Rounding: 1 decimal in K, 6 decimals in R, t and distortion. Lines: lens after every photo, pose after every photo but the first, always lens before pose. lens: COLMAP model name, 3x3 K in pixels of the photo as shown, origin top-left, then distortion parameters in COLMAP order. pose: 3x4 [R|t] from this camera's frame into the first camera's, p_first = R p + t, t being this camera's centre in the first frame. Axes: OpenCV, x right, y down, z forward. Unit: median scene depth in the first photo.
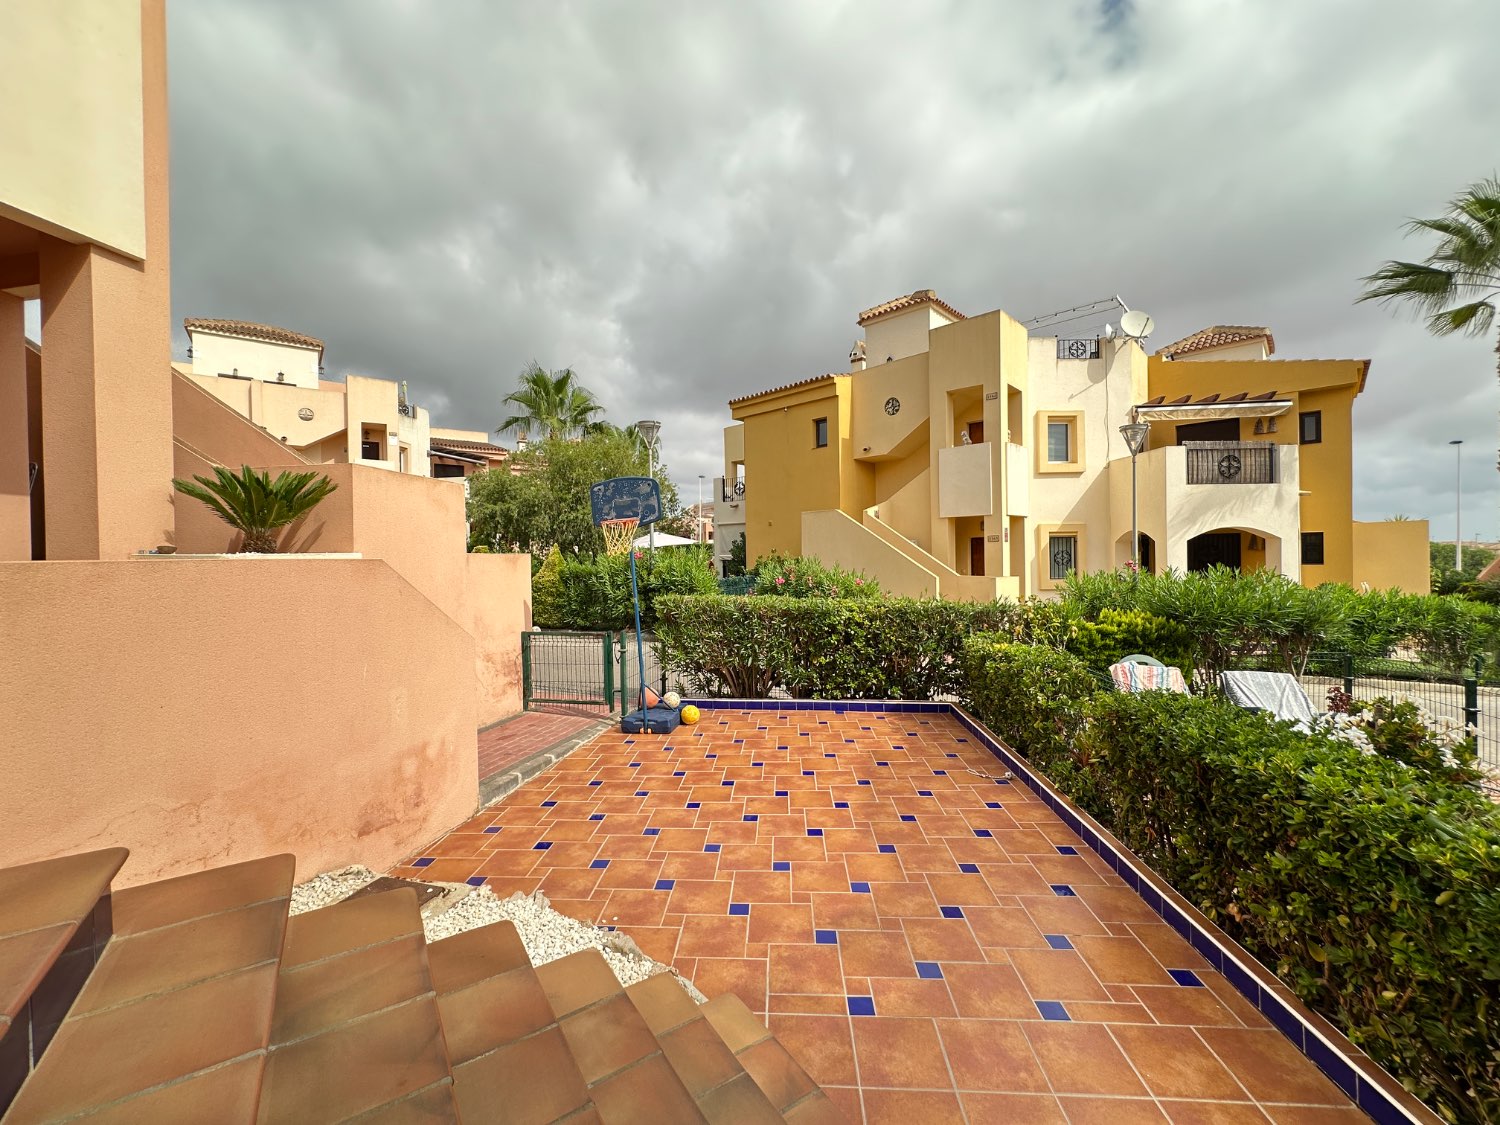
lens RADIAL K [[602.2, 0, 749.3], [0, 602.2, 559.5], [0, 0, 1]] dist [-0.004080, 0.001160]
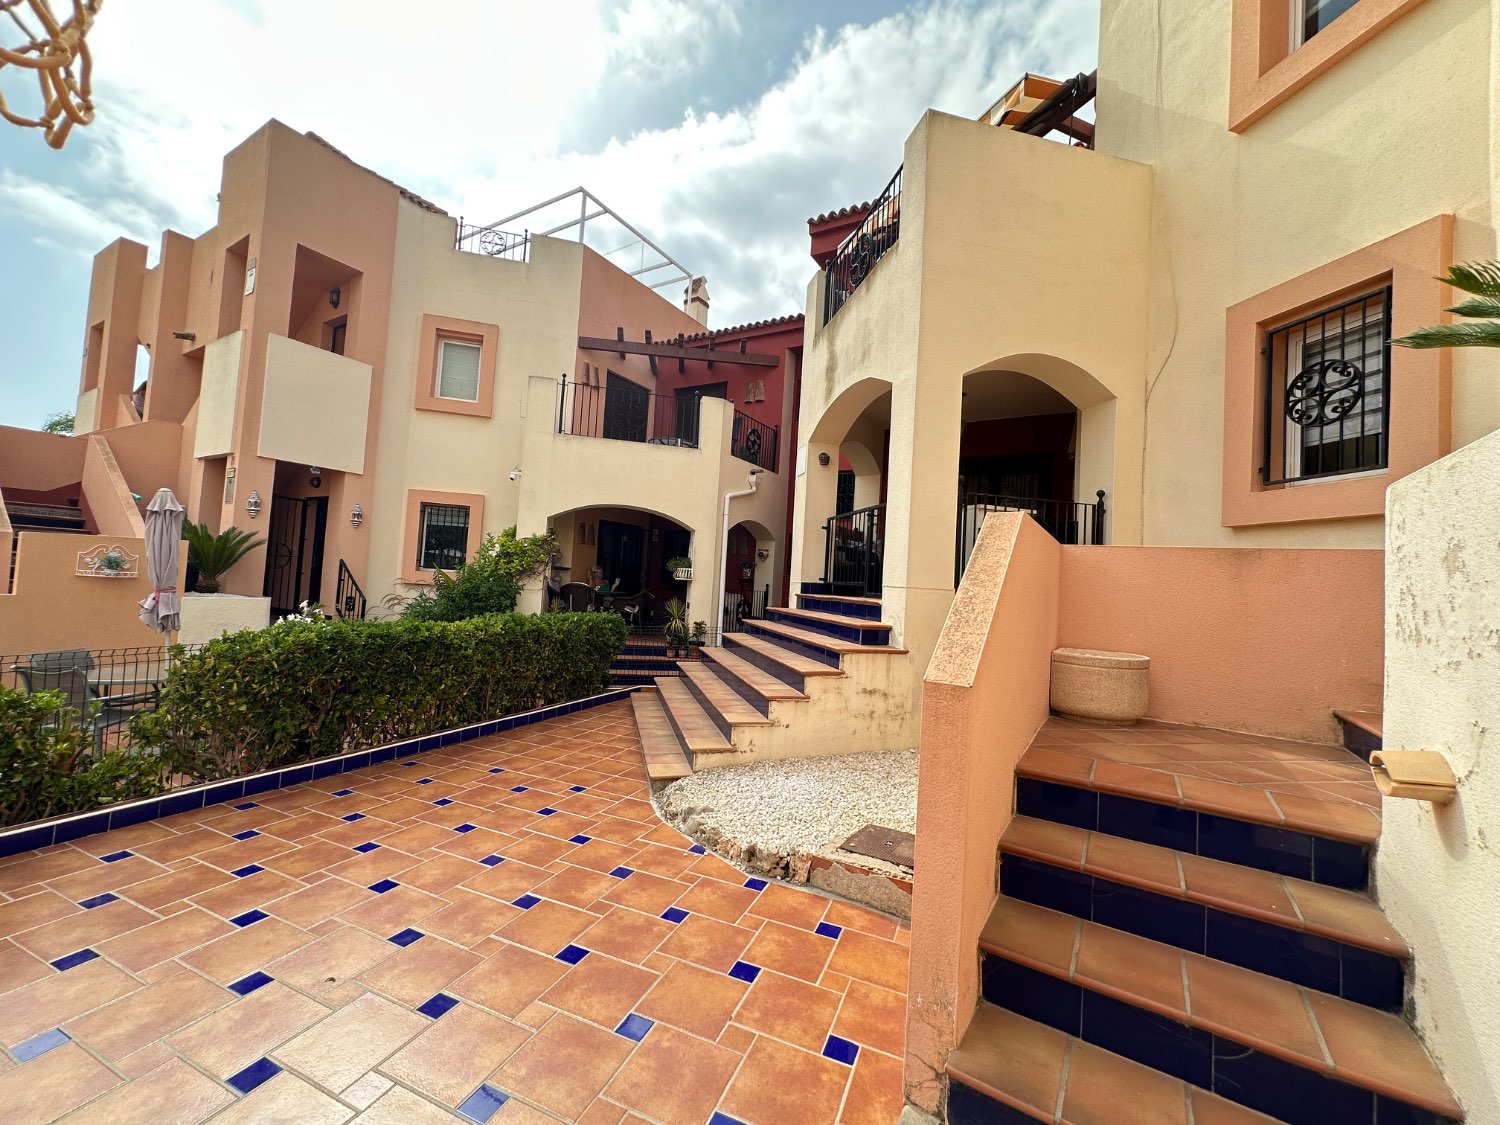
lens RADIAL K [[602.2, 0, 749.0], [0, 602.2, 562.7], [0, 0, 1]] dist [-0.004080, 0.001160]
pose [[-0.940152, -0.026371, 0.339735, -0.285945], [-0.040884, 0.998528, -0.035631, 0.044297], [-0.338295, -0.047388, -0.939846, 0.837998]]
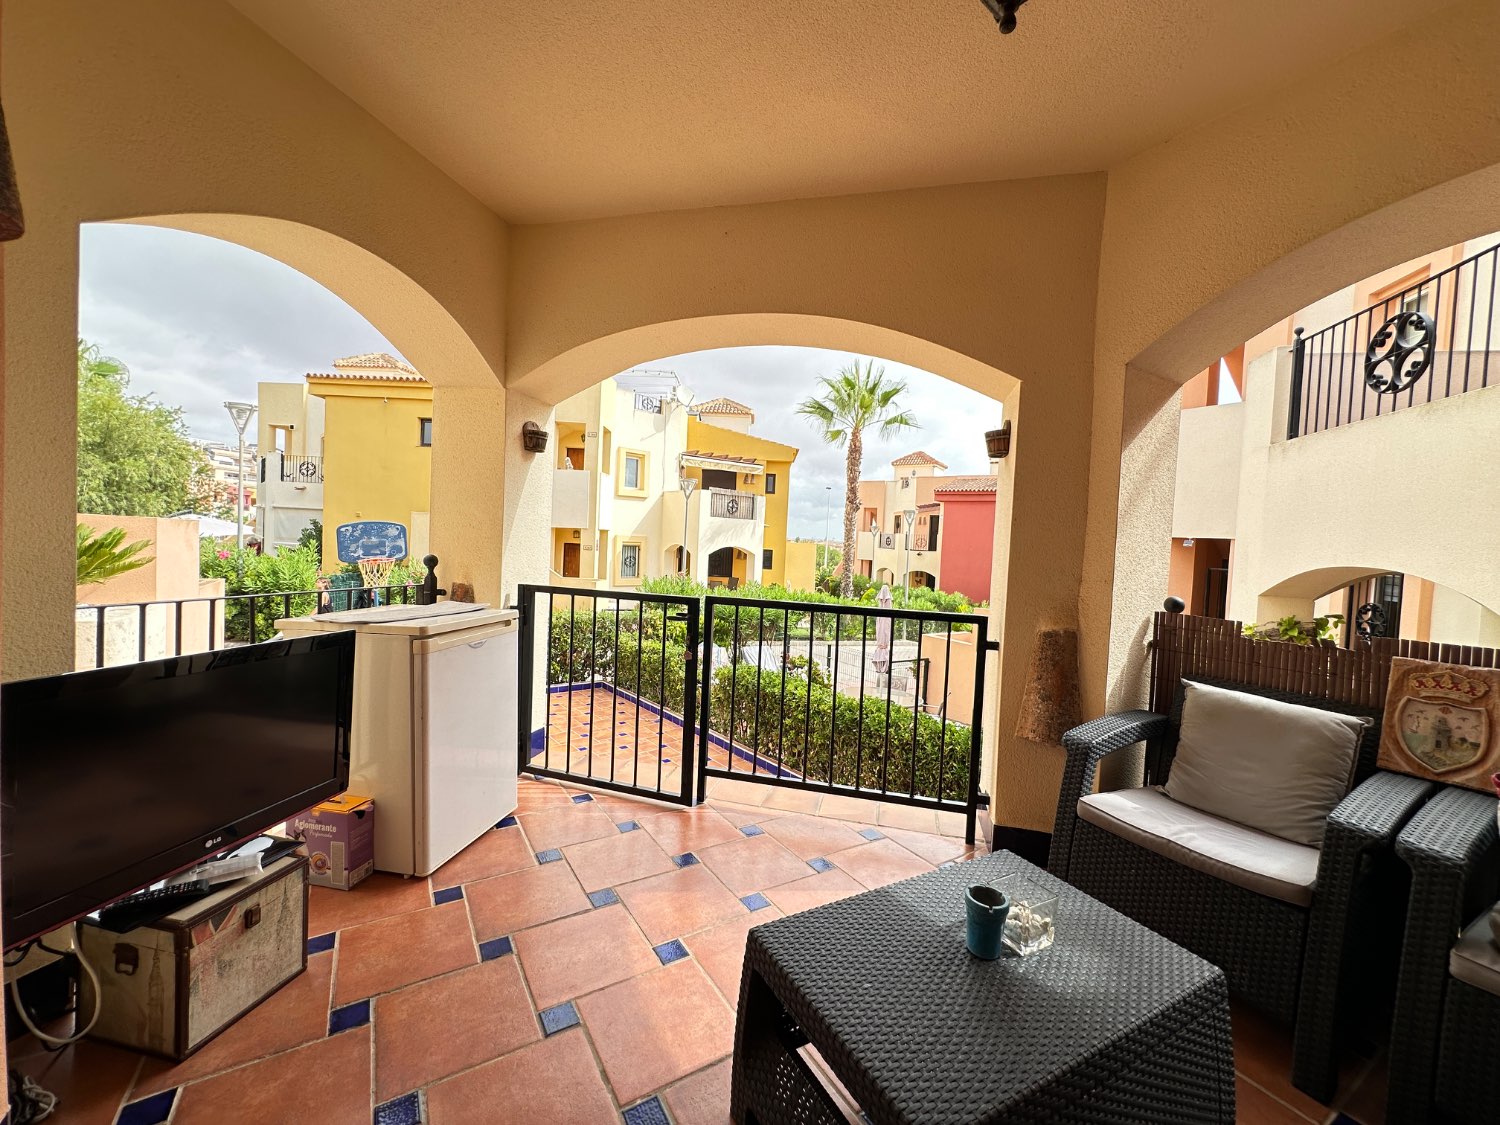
lens RADIAL K [[602.2, 0, 752.4], [0, 602.2, 556.4], [0, 0, 1]] dist [-0.004080, 0.001160]
pose [[0.731422, 0.028238, 0.681340, -0.395826], [-0.052969, 0.998476, 0.015480, -0.106591], [-0.679865, -0.047412, 0.731803, -0.311868]]
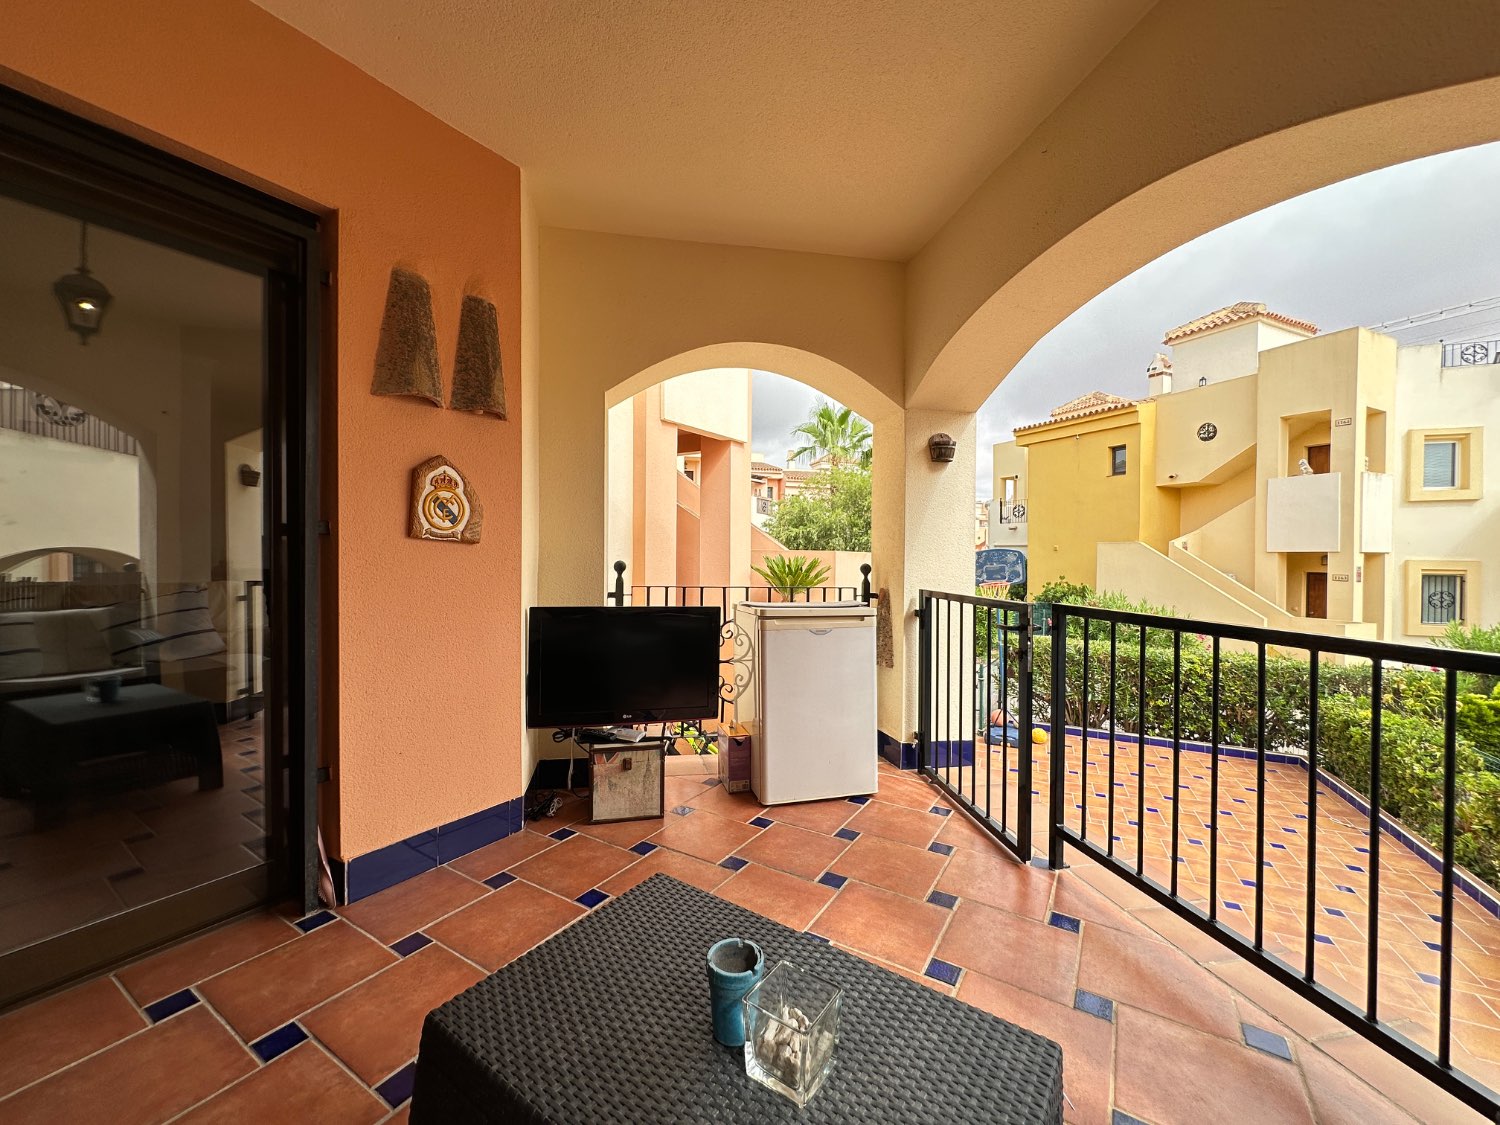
lens RADIAL K [[602.2, 0, 748.9], [0, 602.2, 559.0], [0, 0, 1]] dist [-0.004080, 0.001160]
pose [[0.930231, 0.026416, -0.366023, -0.191772], [-0.025038, 0.999650, 0.008513, -0.095627], [0.366120, 0.001245, 0.930567, -0.350027]]
